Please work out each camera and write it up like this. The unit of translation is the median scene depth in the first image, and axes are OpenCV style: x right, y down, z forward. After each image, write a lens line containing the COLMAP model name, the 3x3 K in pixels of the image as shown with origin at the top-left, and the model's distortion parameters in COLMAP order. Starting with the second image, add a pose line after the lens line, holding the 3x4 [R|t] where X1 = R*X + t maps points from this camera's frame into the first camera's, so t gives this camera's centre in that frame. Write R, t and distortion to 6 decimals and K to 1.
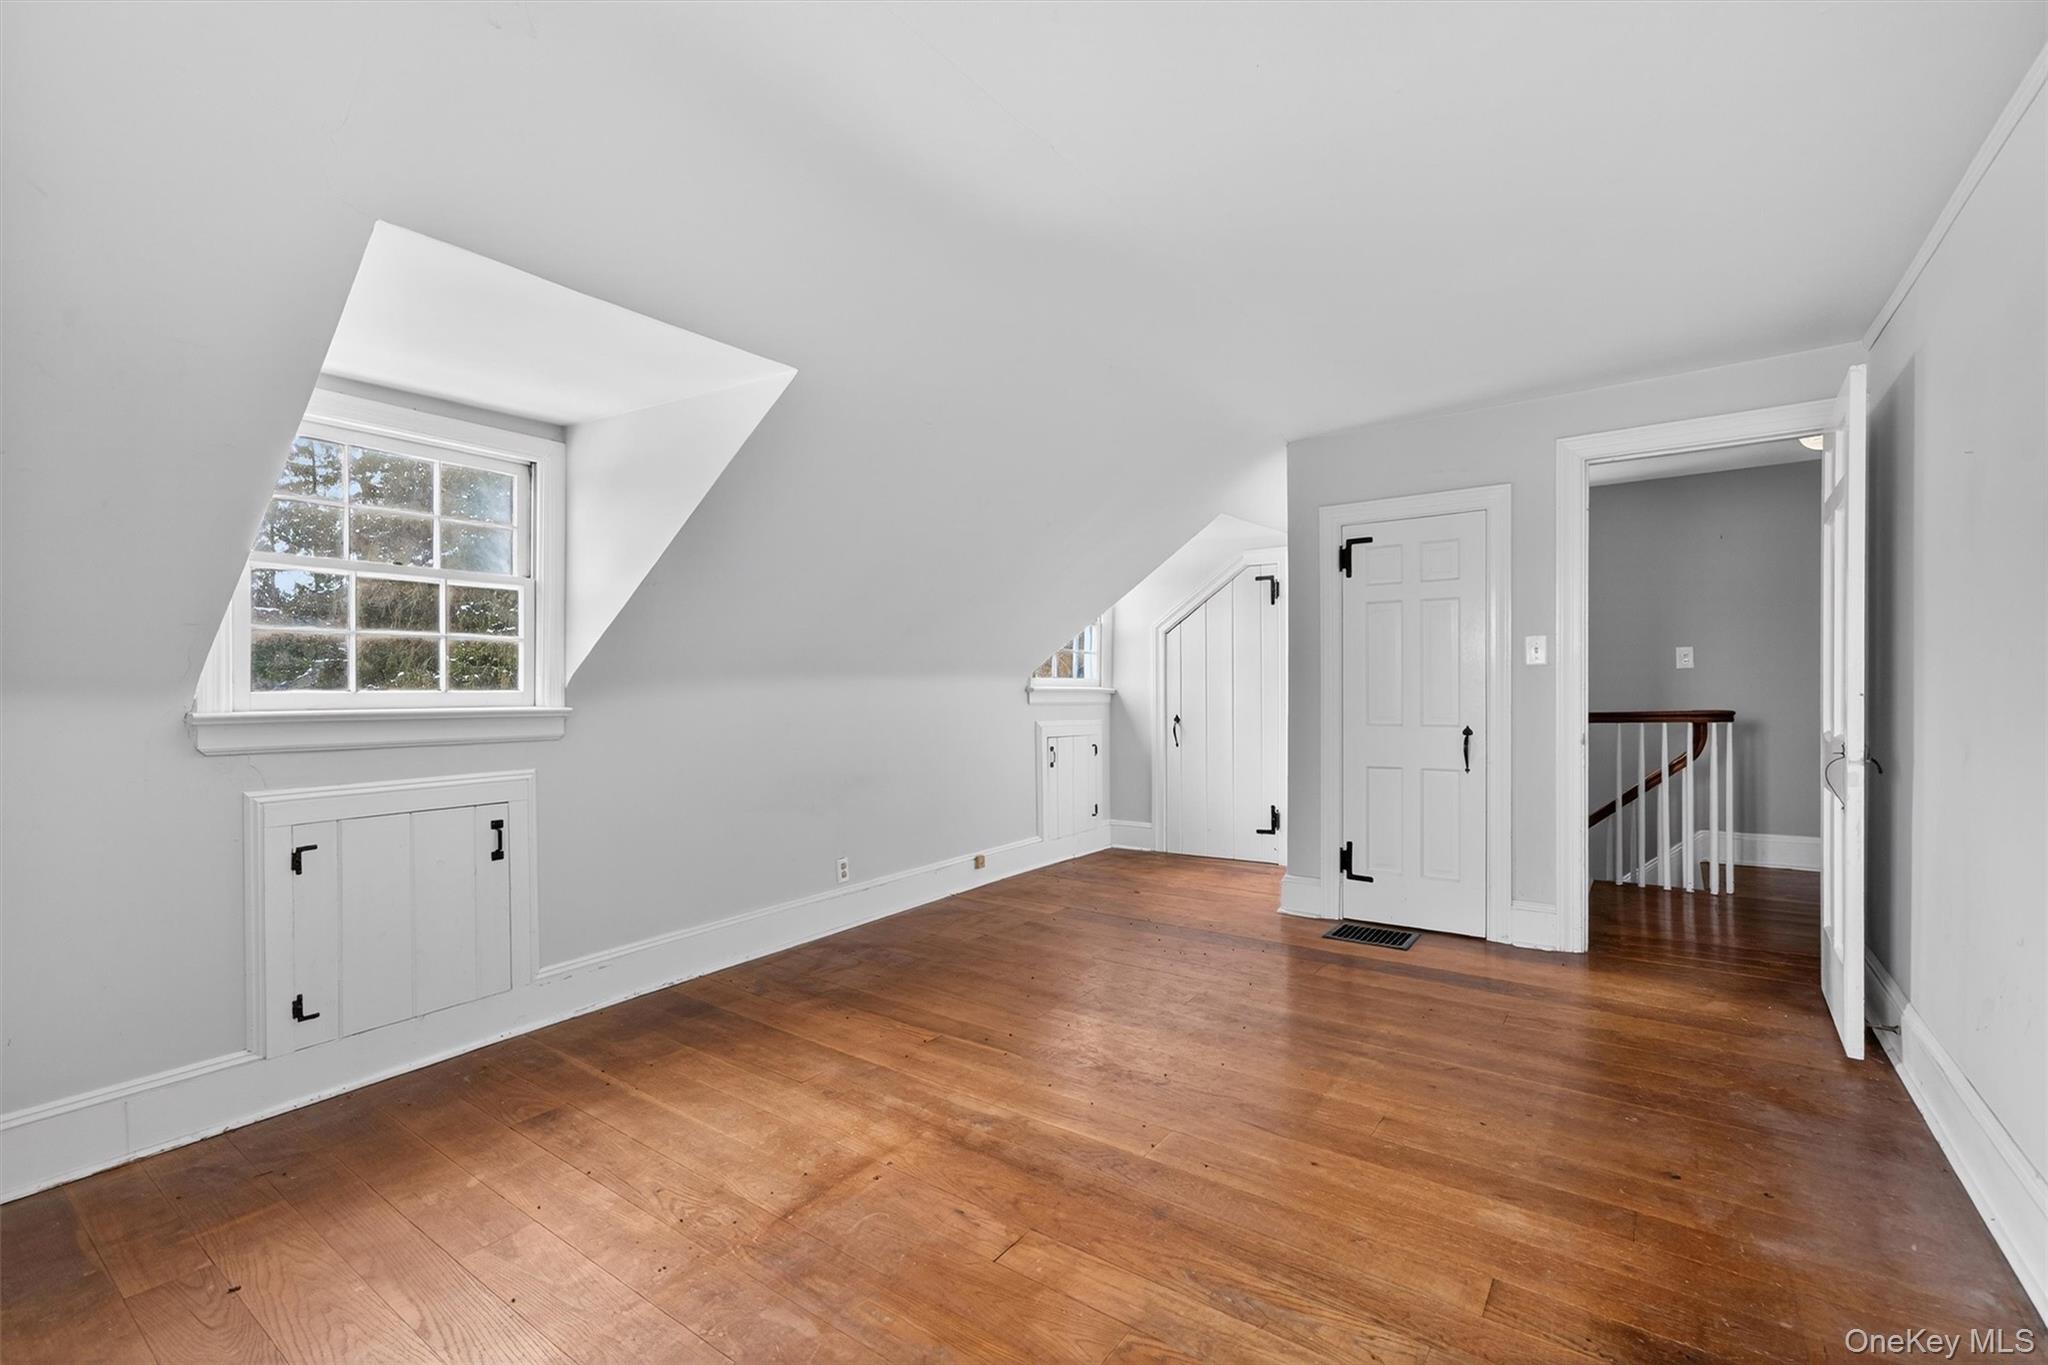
lens RADIAL K [[893.3, 0, 1027.5], [0, 893.3, 684.7], [0, 0, 1]] dist [-0.000722, 0.001587]
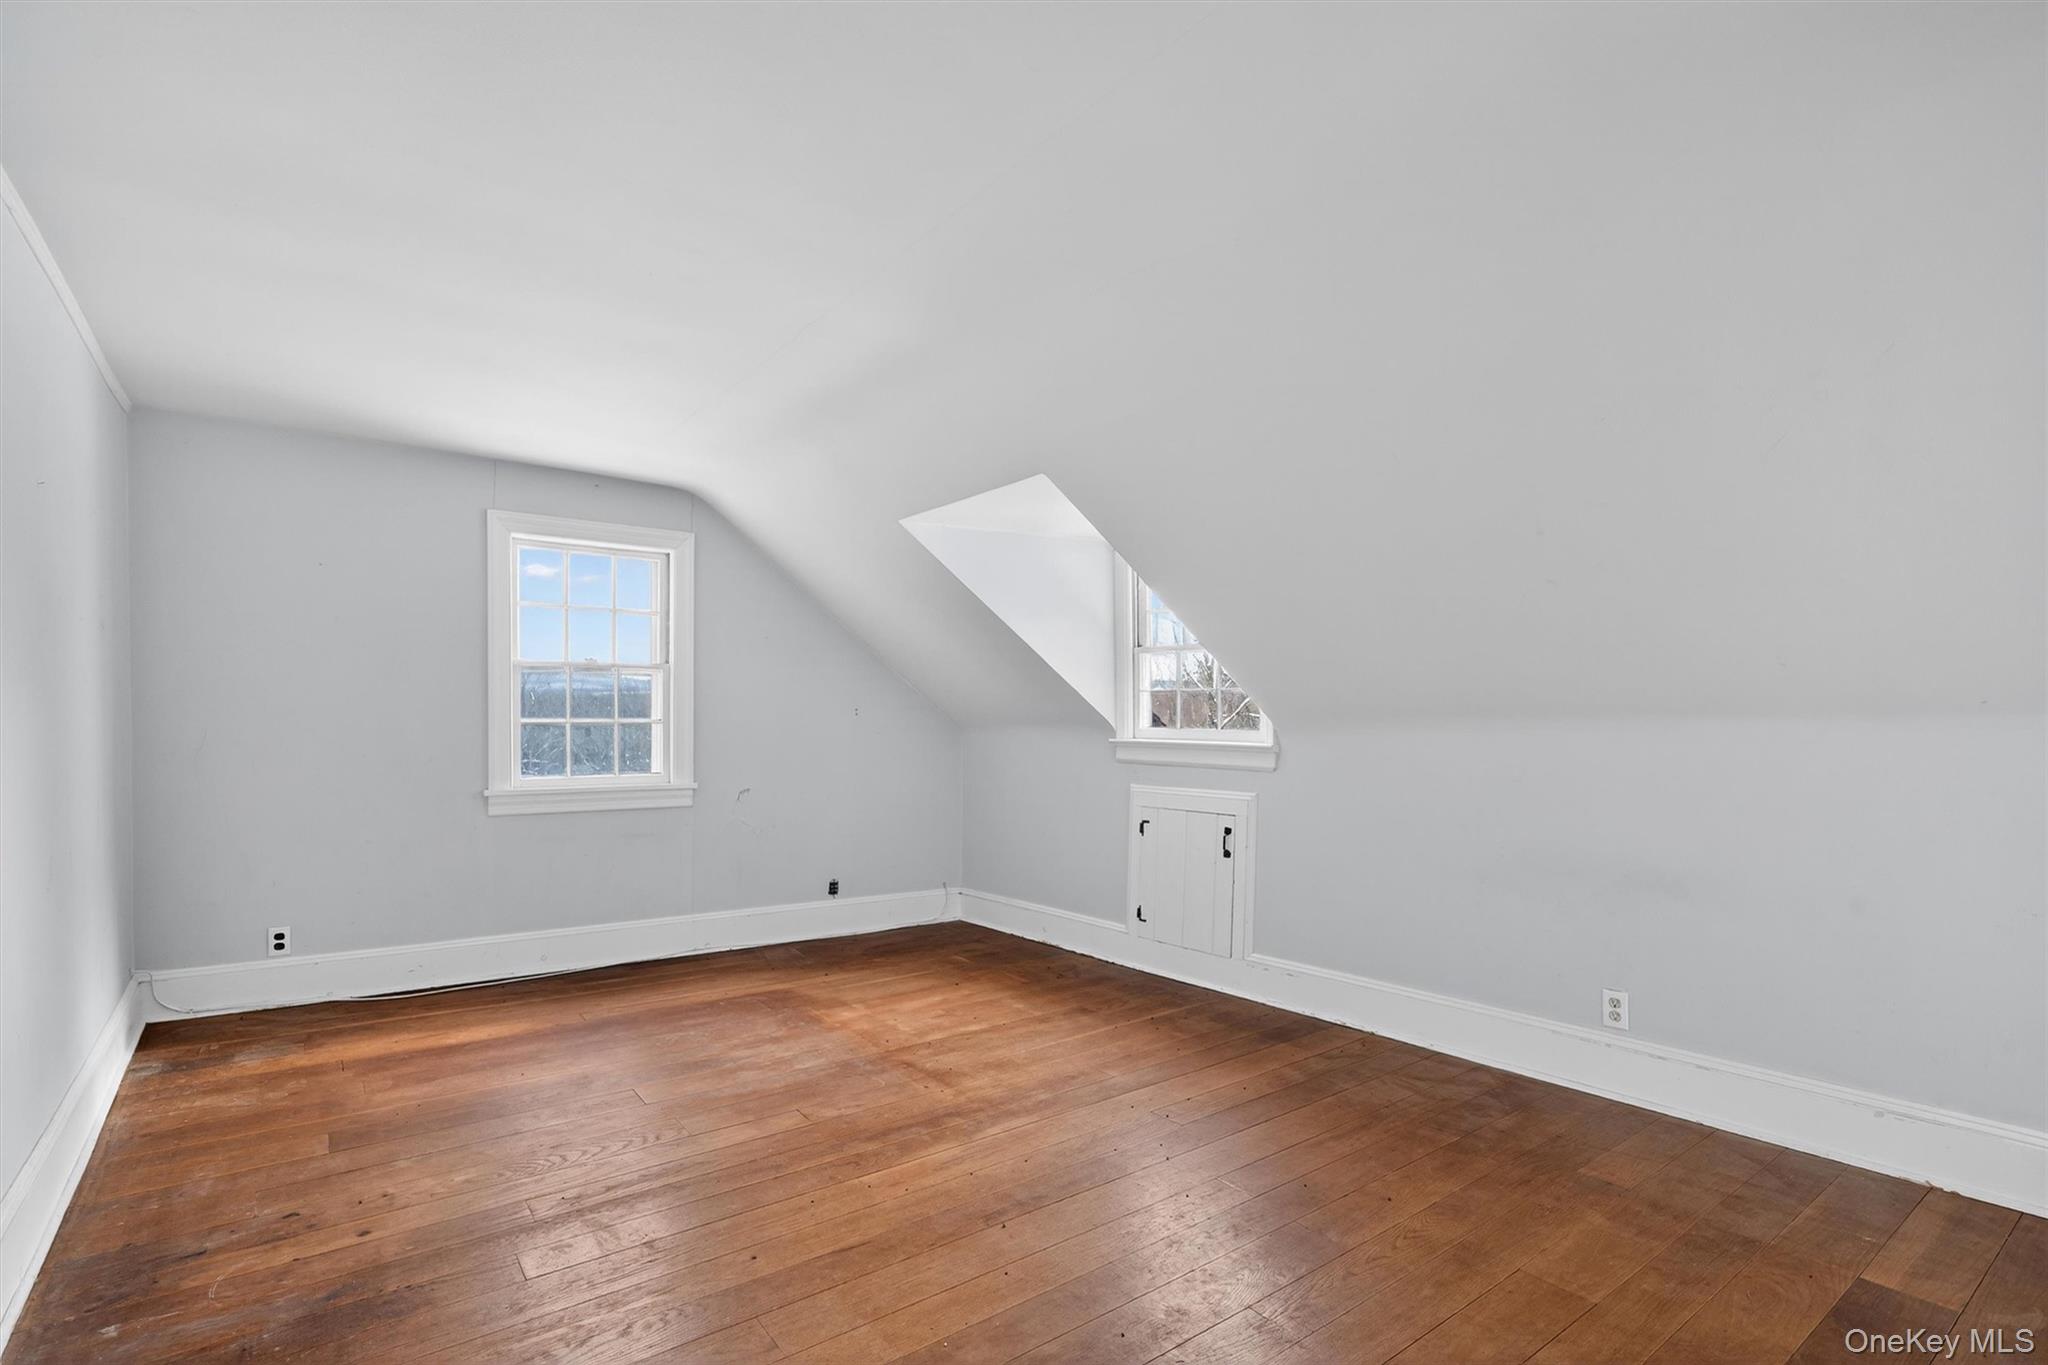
lens RADIAL K [[973.5, 0, 1026.9], [0, 973.5, 700.2], [0, 0, 1]] dist [-0.000458, 0.000072]
pose [[-0.300159, -0.009148, -0.953845, 1.028017], [0.006374, 0.999912, -0.011596, -0.026846], [0.953868, -0.009560, -0.300074, 1.336804]]
